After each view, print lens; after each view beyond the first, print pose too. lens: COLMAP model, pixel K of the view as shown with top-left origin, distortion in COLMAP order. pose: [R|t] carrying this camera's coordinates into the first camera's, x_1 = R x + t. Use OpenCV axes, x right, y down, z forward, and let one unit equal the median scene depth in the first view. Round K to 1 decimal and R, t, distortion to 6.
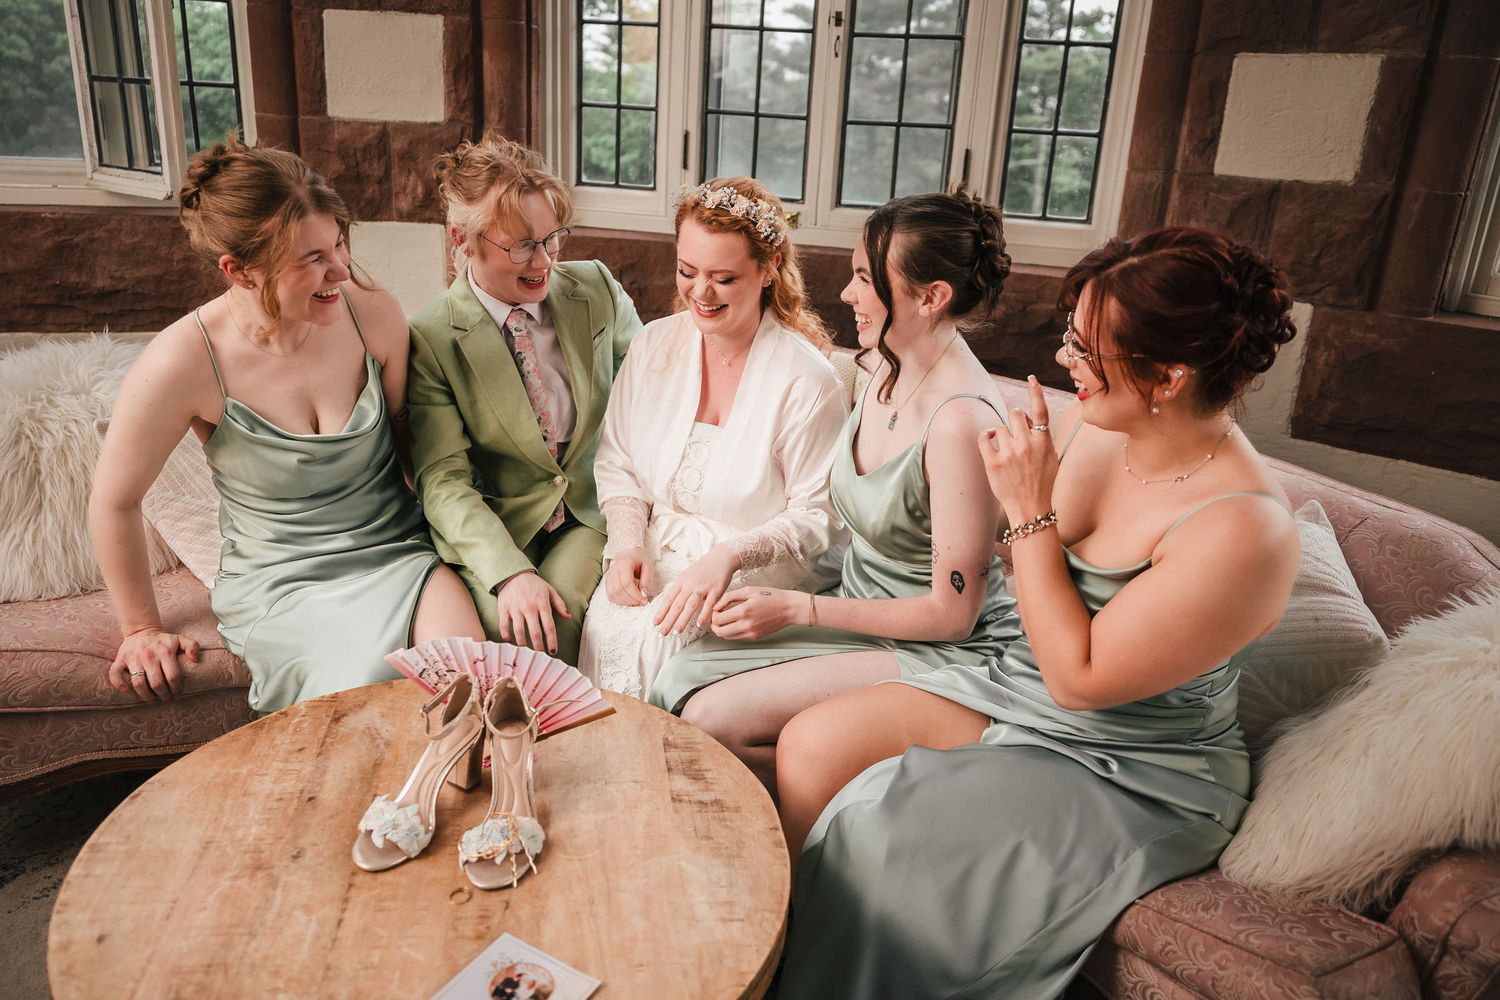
lens RADIAL K [[1114.4, 0, 759.9], [0, 1114.4, 516.5], [0, 0, 1]] dist [-0.002023, 0.002206]
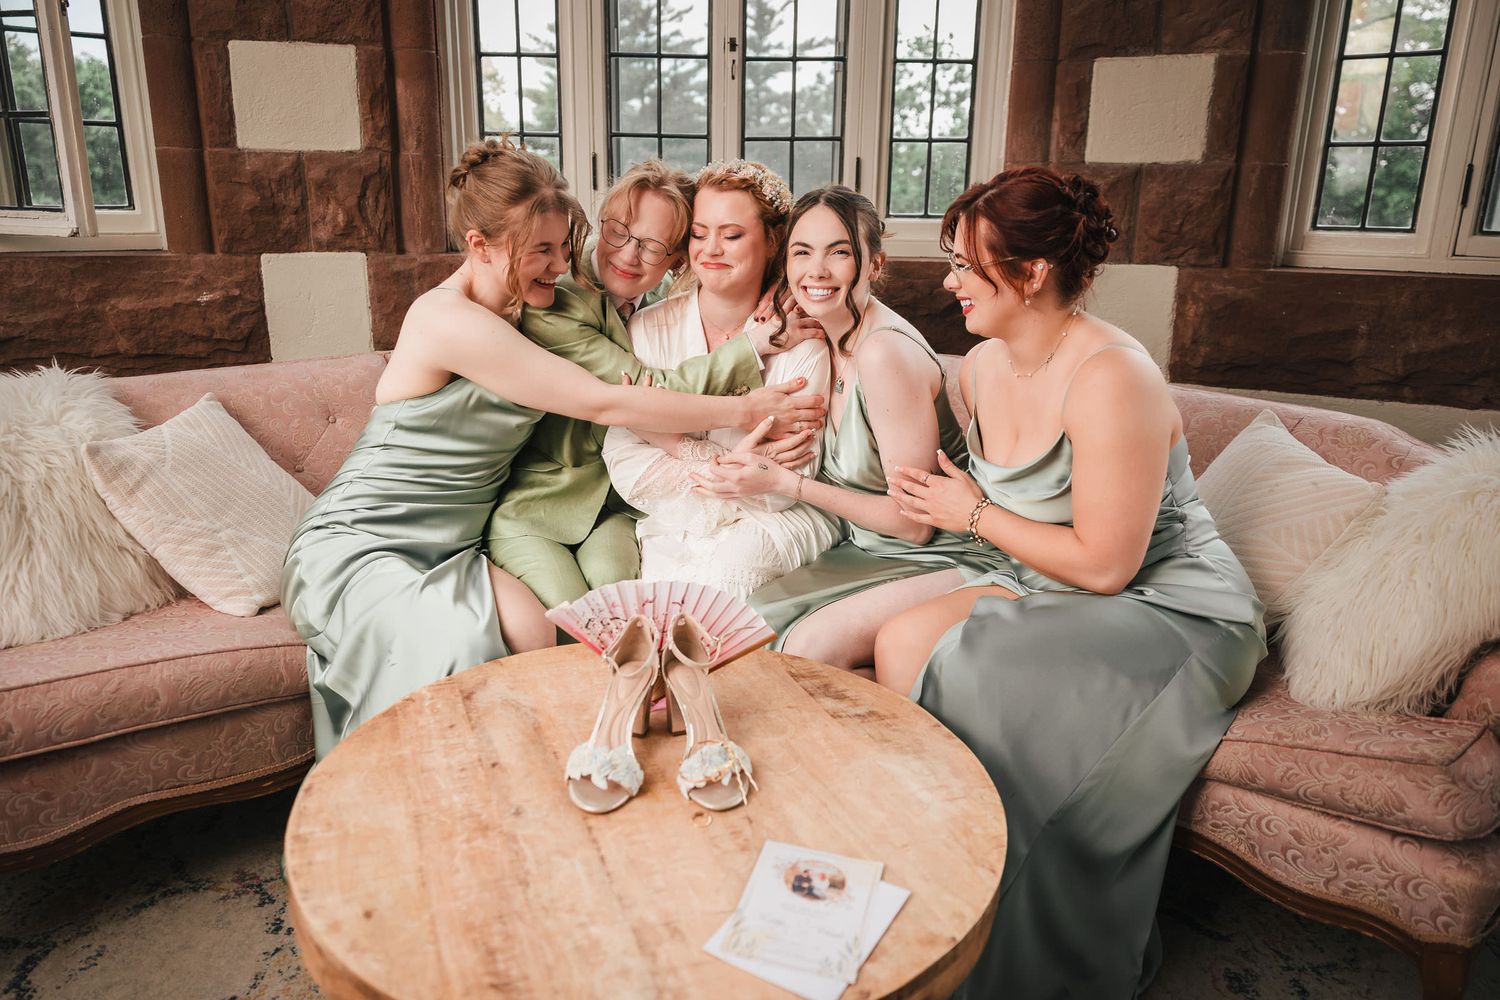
lens RADIAL K [[1054.2, 0, 750.0], [0, 1054.2, 500.0], [0, 0, 1]] dist [0.004532, 0.002532]
pose [[0.971933, -0.105336, 0.210356, -0.205762], [0.117718, 0.991925, -0.047198, 0.054363], [-0.203685, 0.070636, 0.976485, 0.021230]]
